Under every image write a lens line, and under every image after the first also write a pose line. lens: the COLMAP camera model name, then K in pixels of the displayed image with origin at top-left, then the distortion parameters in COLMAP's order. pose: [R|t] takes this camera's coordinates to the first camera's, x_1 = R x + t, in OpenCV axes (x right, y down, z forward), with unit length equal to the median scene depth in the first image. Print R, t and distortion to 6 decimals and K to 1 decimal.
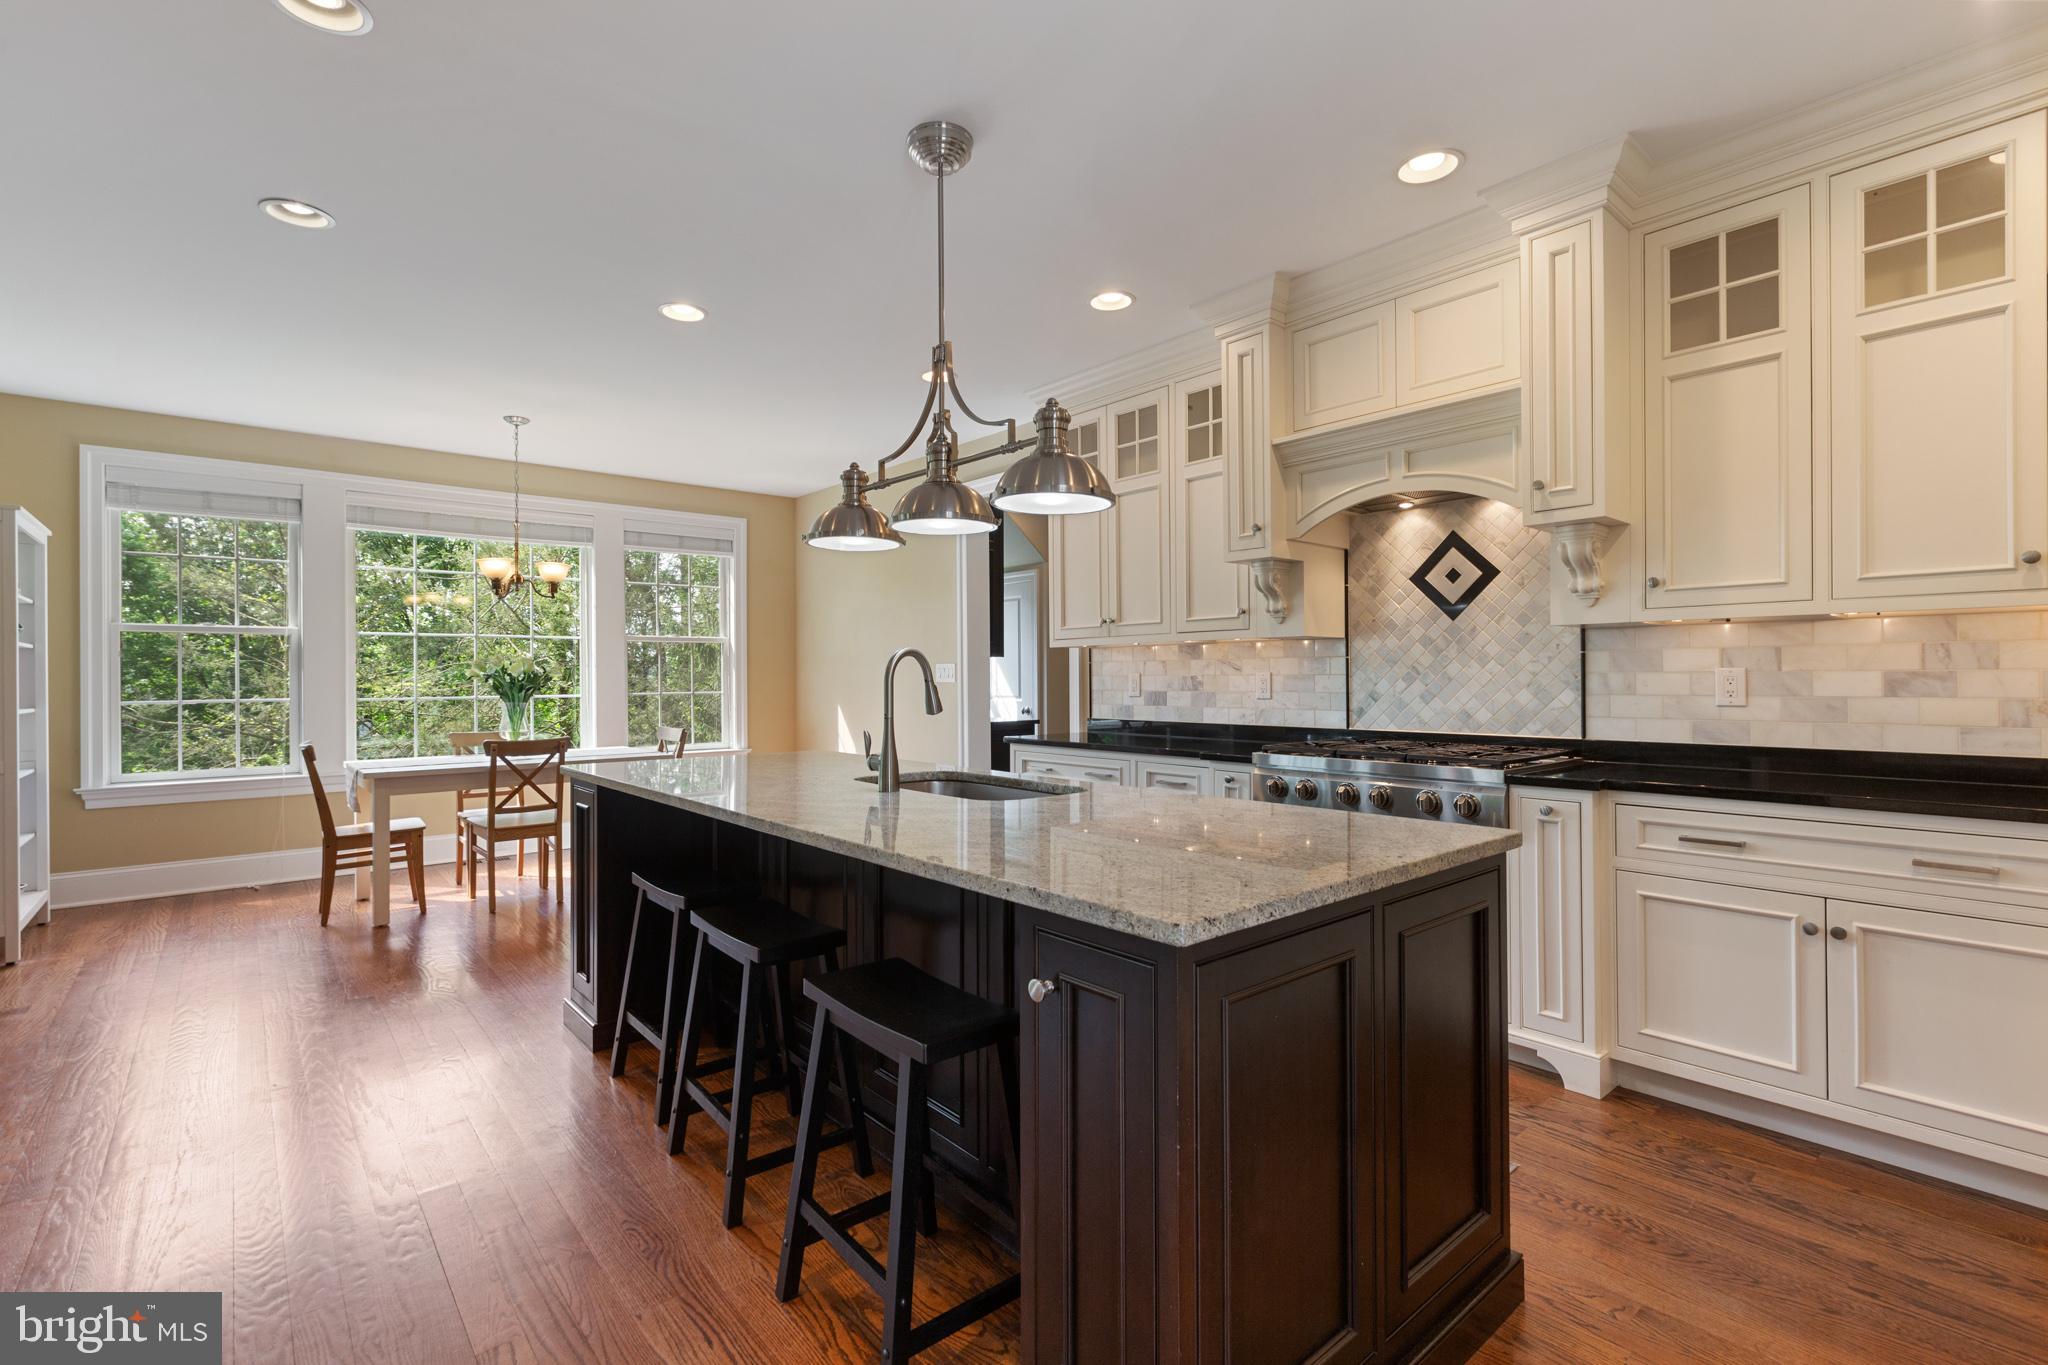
lens RADIAL K [[932.7, 0, 986.1], [0, 932.7, 673.6], [0, 0, 1]] dist [0.001275, 0.014960]
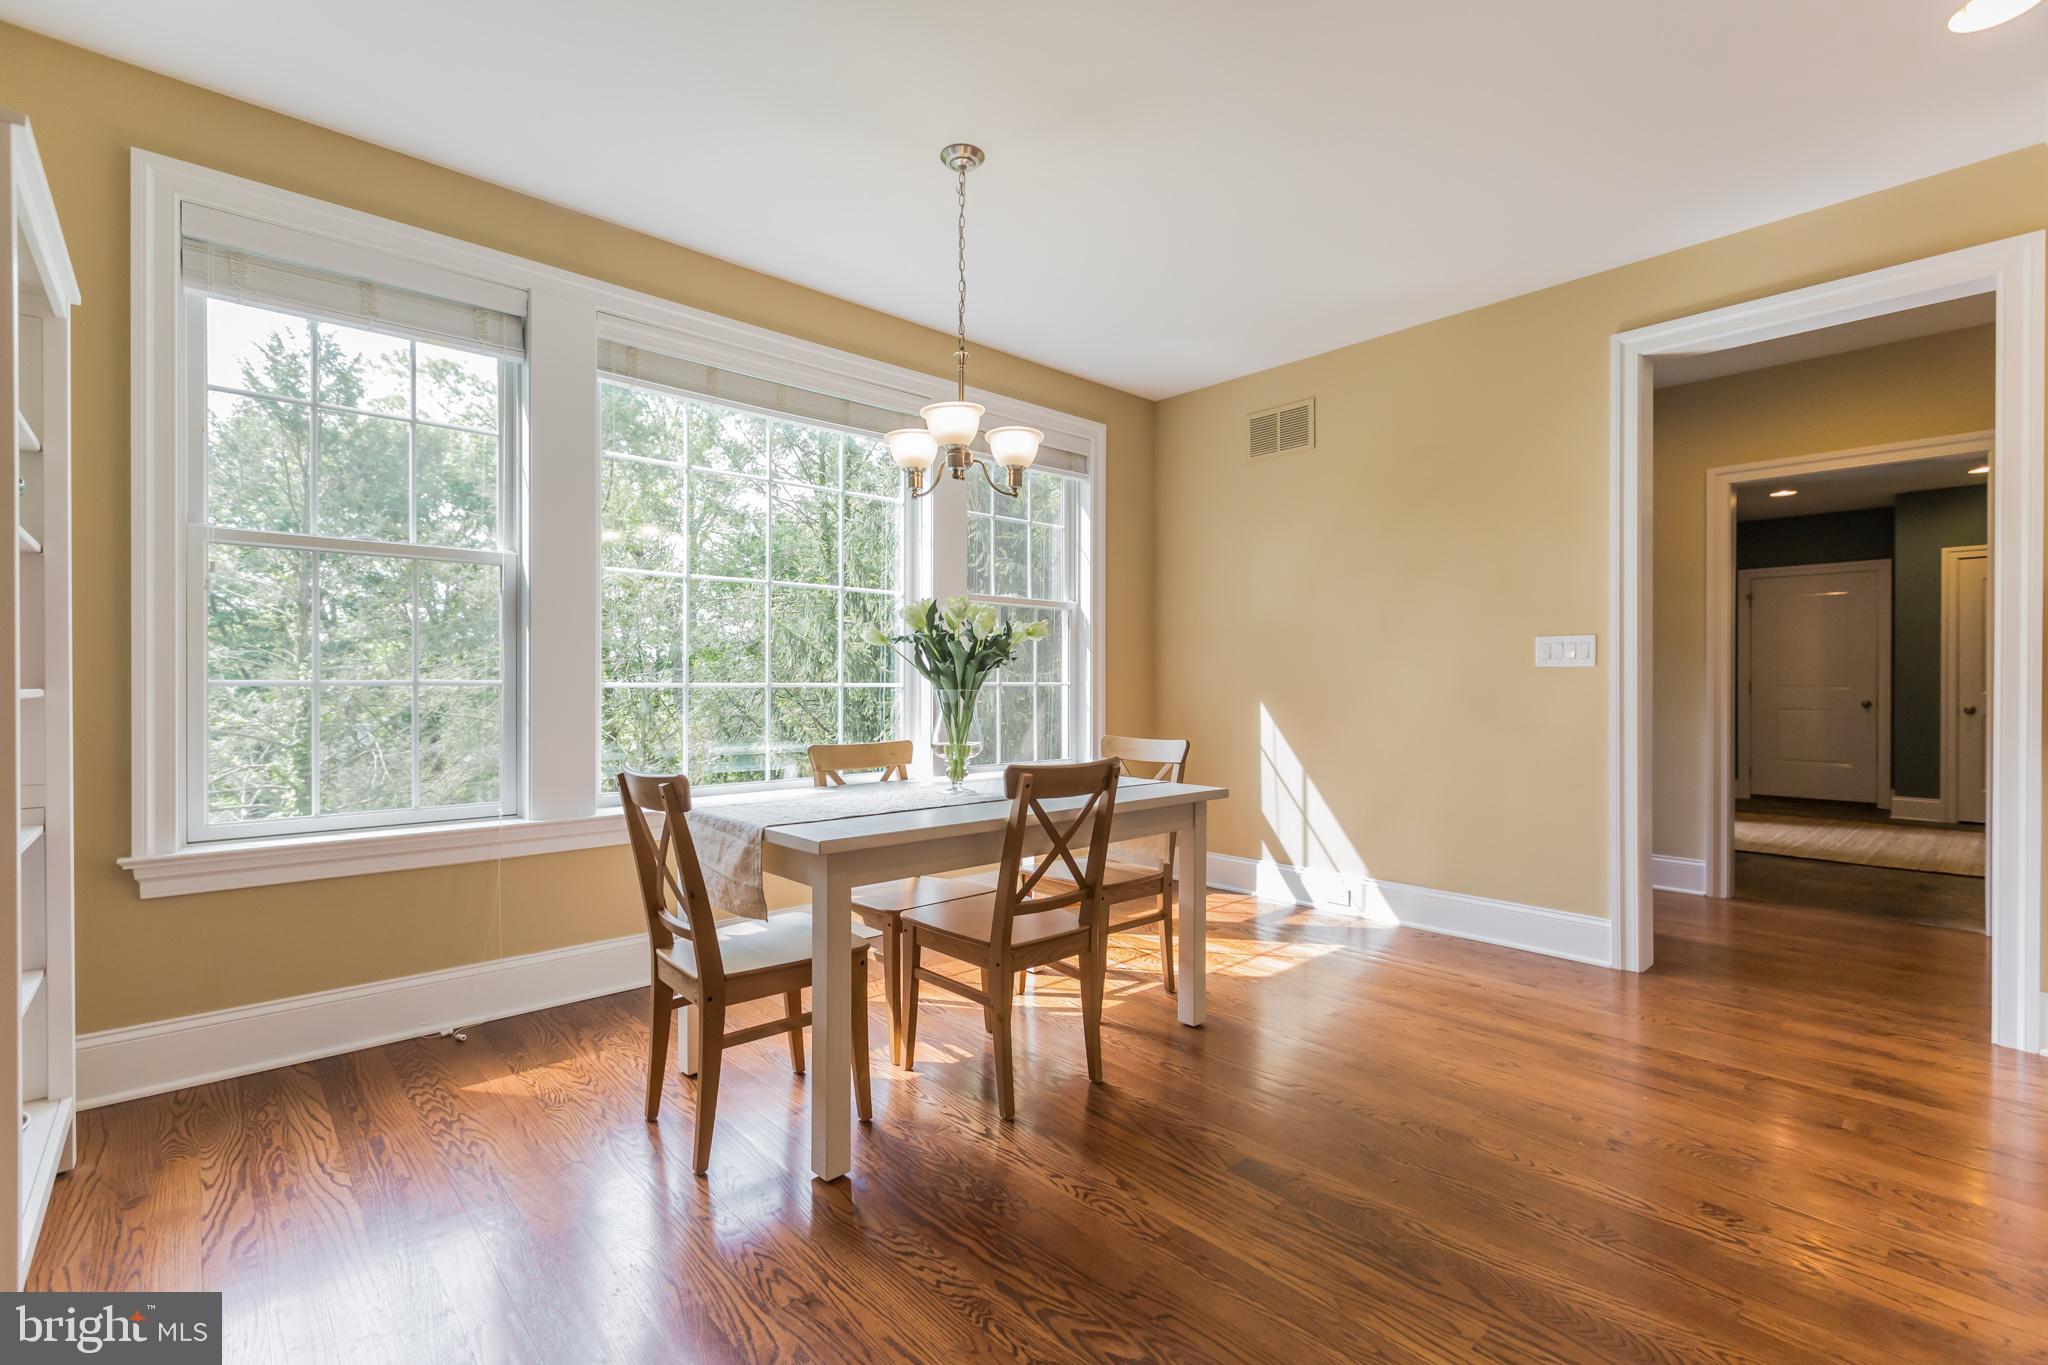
lens RADIAL K [[927.8, 0, 1020.6], [0, 927.8, 690.2], [0, 0, 1]] dist [0.010659, 0.000299]
pose [[0.998890, 0.008262, 0.046365, -0.679885], [-0.008679, 0.999924, 0.008791, 0.034859], [-0.046289, -0.009183, 0.998886, 0.645435]]
